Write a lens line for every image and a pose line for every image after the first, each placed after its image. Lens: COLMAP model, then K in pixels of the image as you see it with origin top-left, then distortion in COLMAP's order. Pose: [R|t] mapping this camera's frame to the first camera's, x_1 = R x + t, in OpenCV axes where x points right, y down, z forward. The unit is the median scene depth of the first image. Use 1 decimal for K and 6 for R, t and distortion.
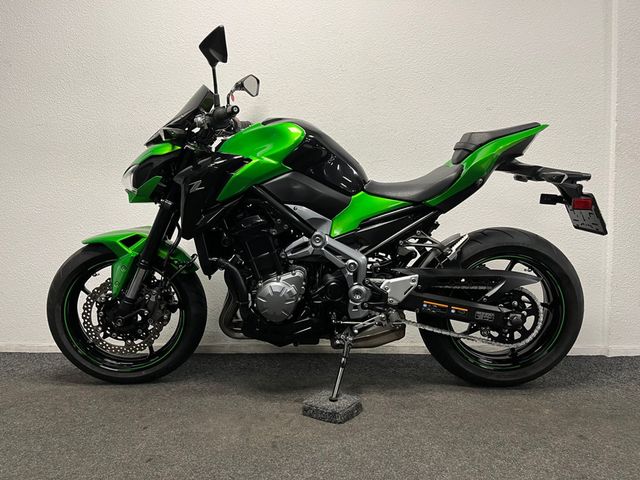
lens RADIAL K [[490.2, 0, 319.1], [0, 490.2, 240.0], [0, 0, 1]] dist [0.036151, -0.013630]
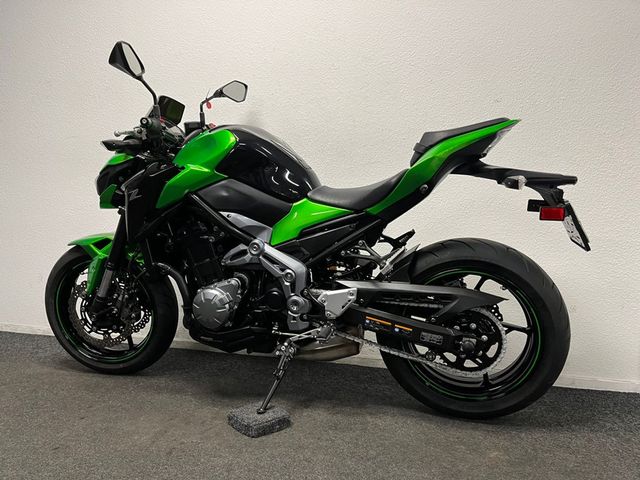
lens RADIAL K [[490.2, 0, 321.0], [0, 490.2, 239.4], [0, 0, 1]] dist [0.036151, -0.013630]
pose [[0.961571, 0.022335, -0.273648, 0.376900], [-0.019788, 0.999731, 0.012062, -0.030407], [0.273844, -0.006184, 0.961754, 0.087114]]
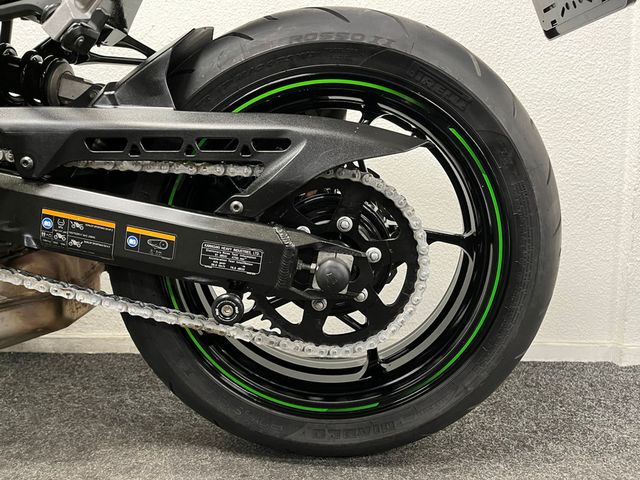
lens RADIAL K [[490.2, 0, 318.2], [0, 490.2, 244.8], [0, 0, 1]] dist [0.036151, -0.013630]
pose [[0.999821, 0.010017, -0.016058, 0.388497], [-0.009295, 0.998970, 0.044414, 0.129799], [0.016487, -0.044256, 0.998884, 0.681249]]
